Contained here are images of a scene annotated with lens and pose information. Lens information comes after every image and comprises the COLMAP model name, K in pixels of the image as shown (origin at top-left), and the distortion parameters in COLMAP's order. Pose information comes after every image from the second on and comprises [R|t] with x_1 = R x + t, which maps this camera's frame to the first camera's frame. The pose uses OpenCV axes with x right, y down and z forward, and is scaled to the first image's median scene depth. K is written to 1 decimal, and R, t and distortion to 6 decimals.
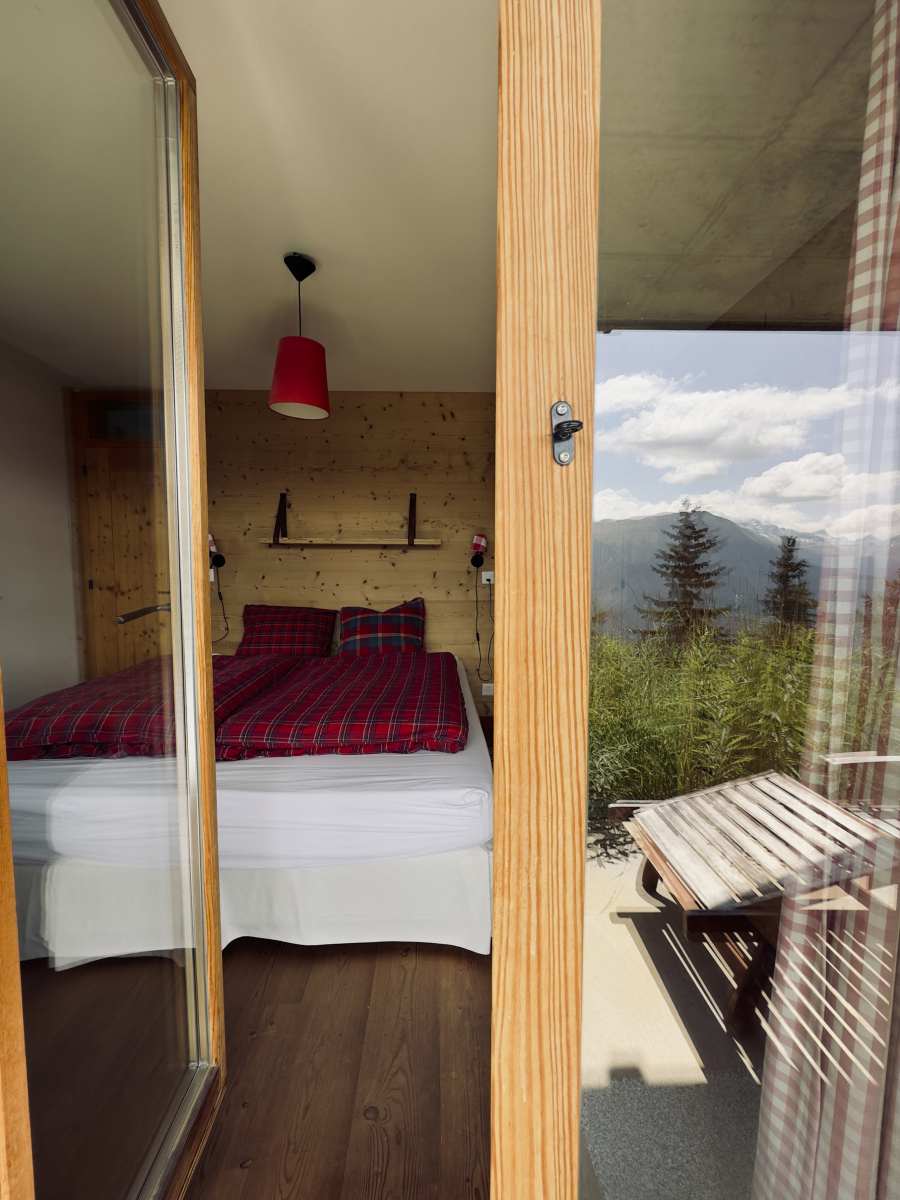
lens RADIAL K [[474.5, 0, 448.7], [0, 474.5, 600.1], [0, 0, 1]] dist [-0.000150, 0.000050]
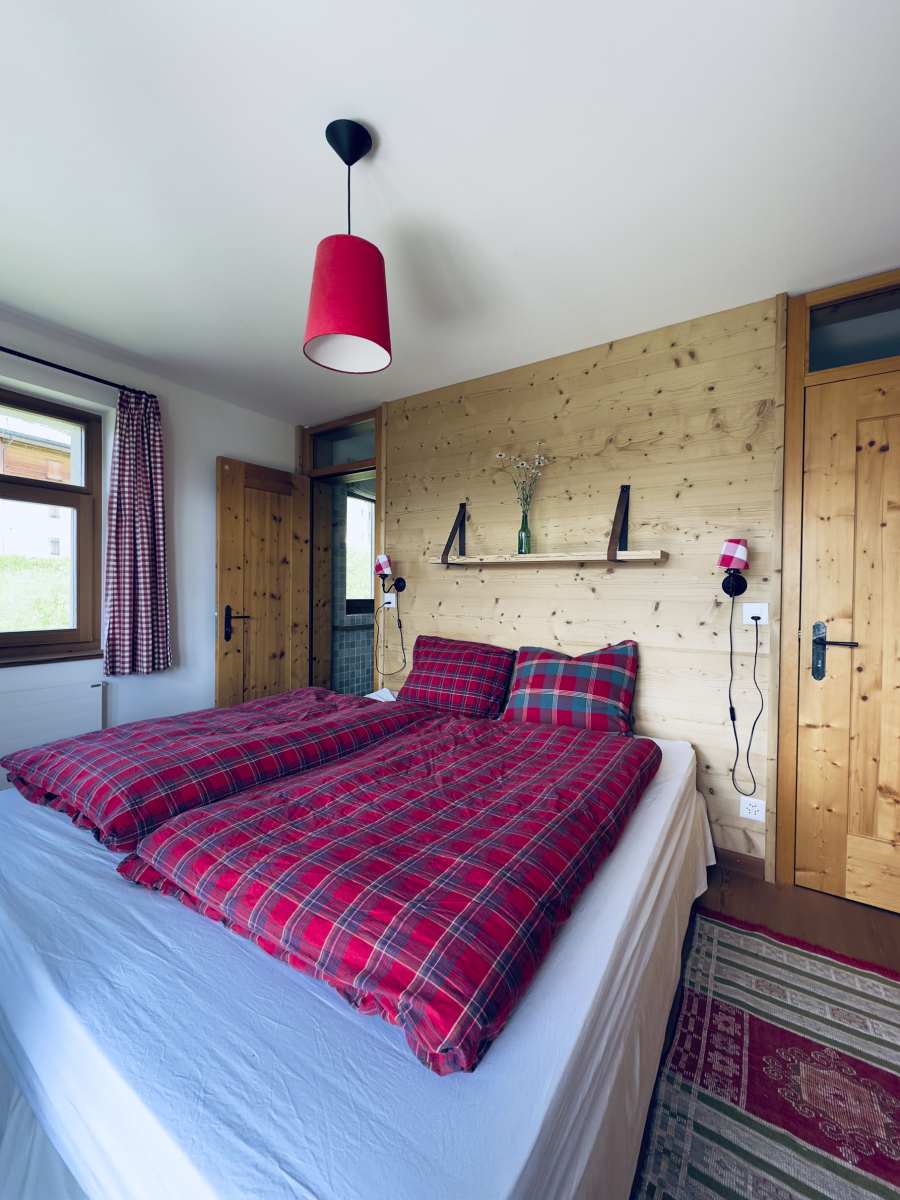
lens RADIAL K [[474.5, 0, 454.2], [0, 474.5, 599.0], [0, 0, 1]] dist [-0.000150, 0.000050]
pose [[0.822577, 0.017584, -0.568382, 0.111345], [-0.053549, 0.997476, -0.046638, -0.019303], [0.566127, 0.068799, 0.821442, 0.322395]]
